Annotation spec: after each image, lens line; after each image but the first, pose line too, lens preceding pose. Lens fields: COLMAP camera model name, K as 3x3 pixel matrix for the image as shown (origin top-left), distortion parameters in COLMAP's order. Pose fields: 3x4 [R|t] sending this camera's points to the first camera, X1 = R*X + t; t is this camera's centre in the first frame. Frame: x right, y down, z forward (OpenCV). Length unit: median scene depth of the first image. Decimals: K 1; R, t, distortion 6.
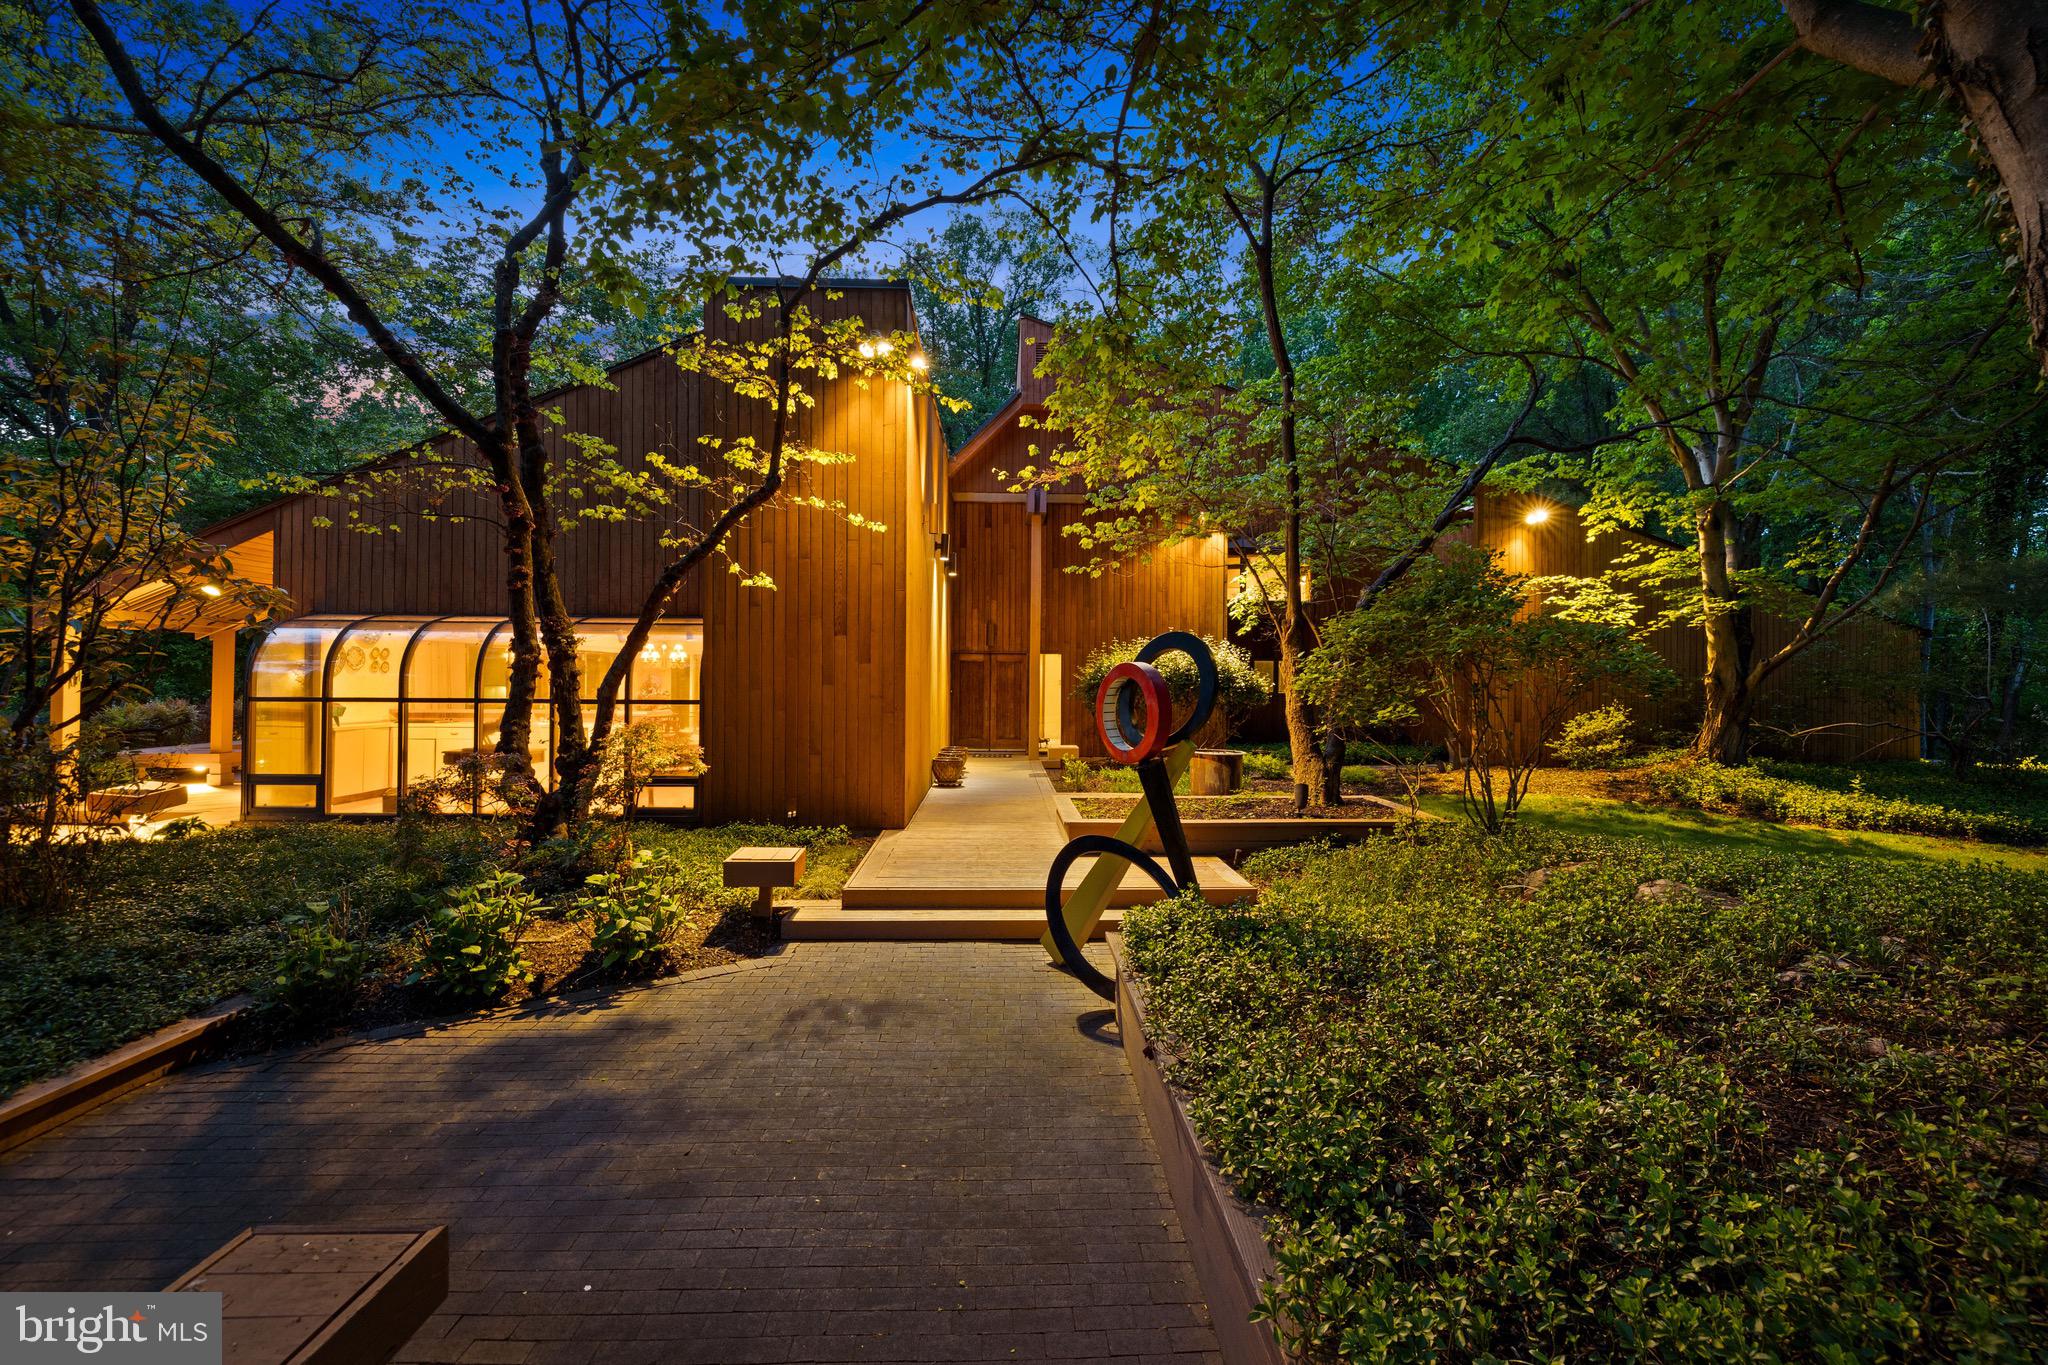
lens RADIAL K [[862.0, 0, 1022.9], [0, 862.0, 672.9], [0, 0, 1]] dist [0.002889, 0.000208]
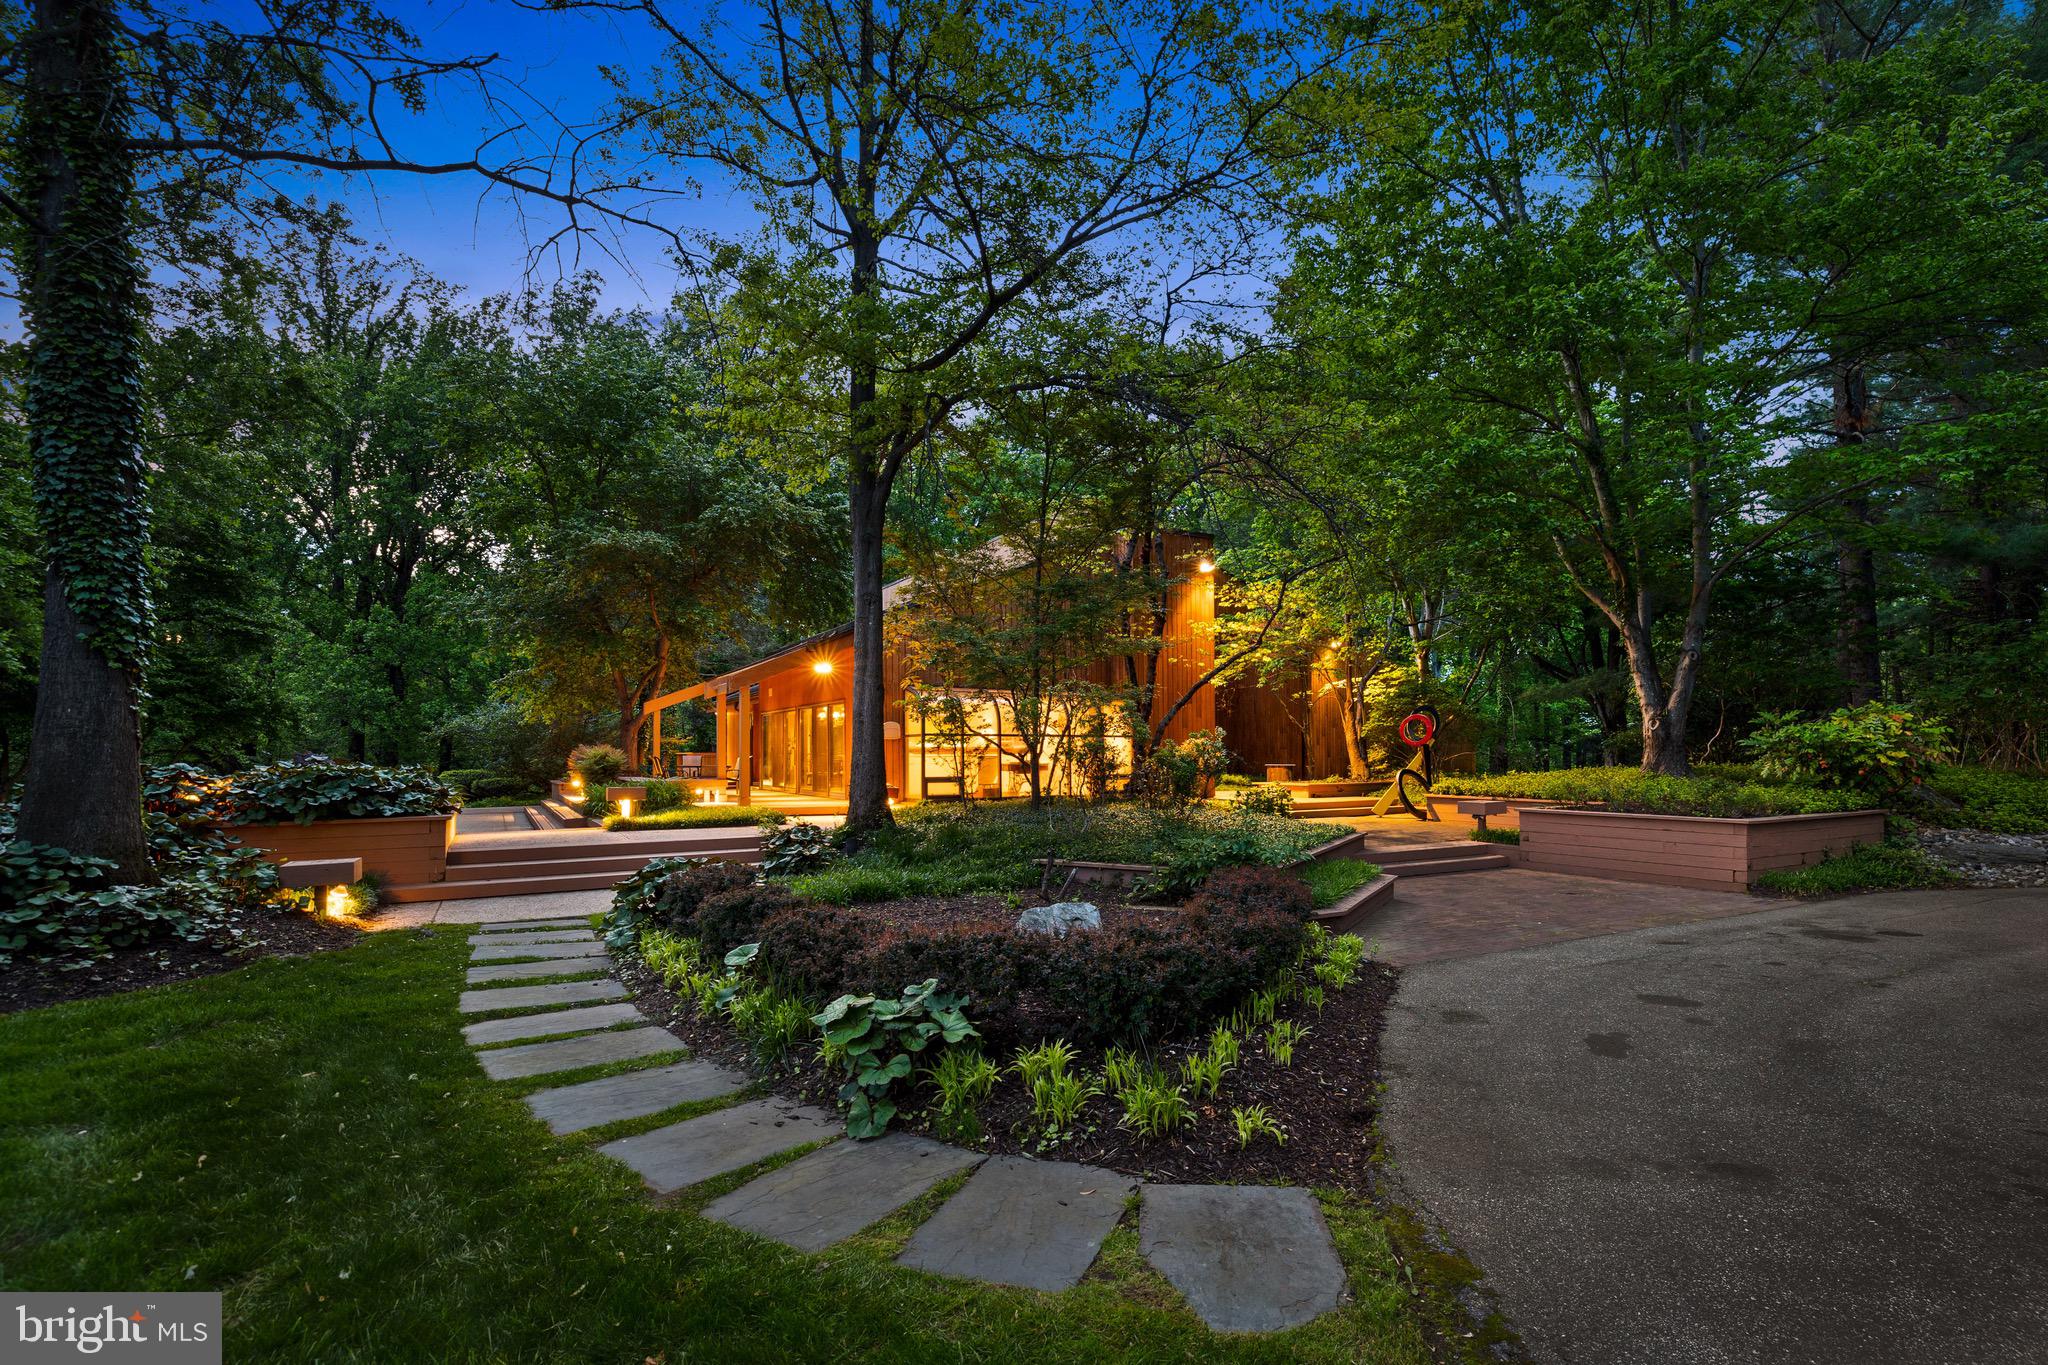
lens RADIAL K [[952.5, 0, 1087.5], [0, 952.5, 740.6], [0, 0, 1]] dist [-0.000361, 0.000061]
pose [[0.865396, -0.002230, 0.501083, -2.150137], [0.005559, 0.999971, -0.005149, 0.076187], [-0.501057, 0.007242, 0.865384, -1.156589]]
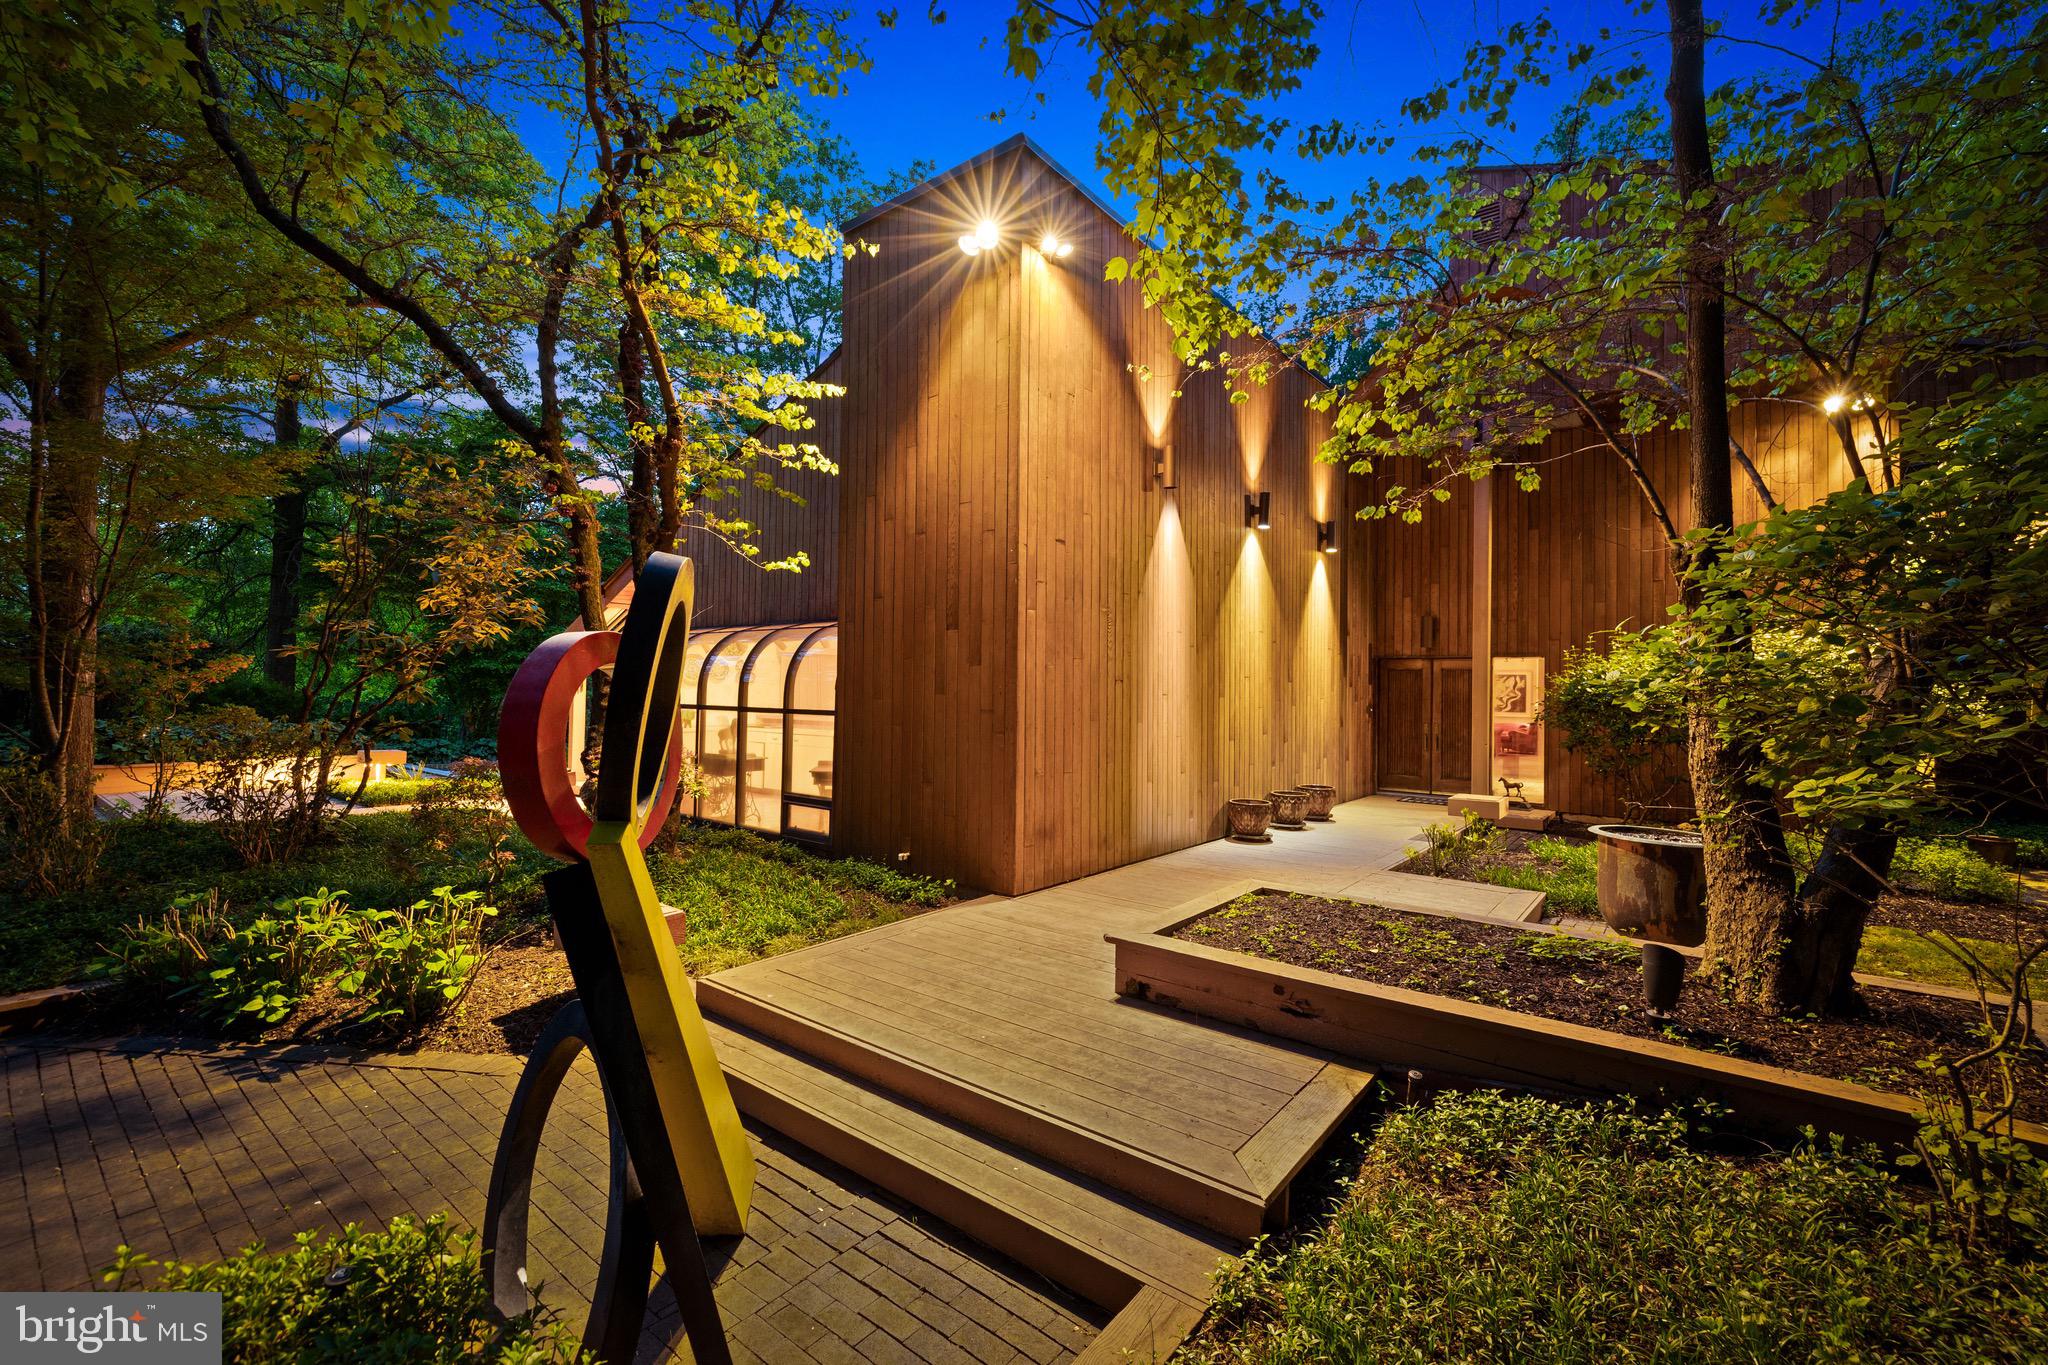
lens RADIAL K [[862.0, 0, 1022.9], [0, 862.0, 672.9], [0, 0, 1]] dist [0.002889, 0.000208]
pose [[0.765495, -0.007720, -0.643395, 0.452939], [-0.004651, 0.999835, -0.017531, 0.011135], [0.643425, 0.016413, 0.765333, 0.629515]]
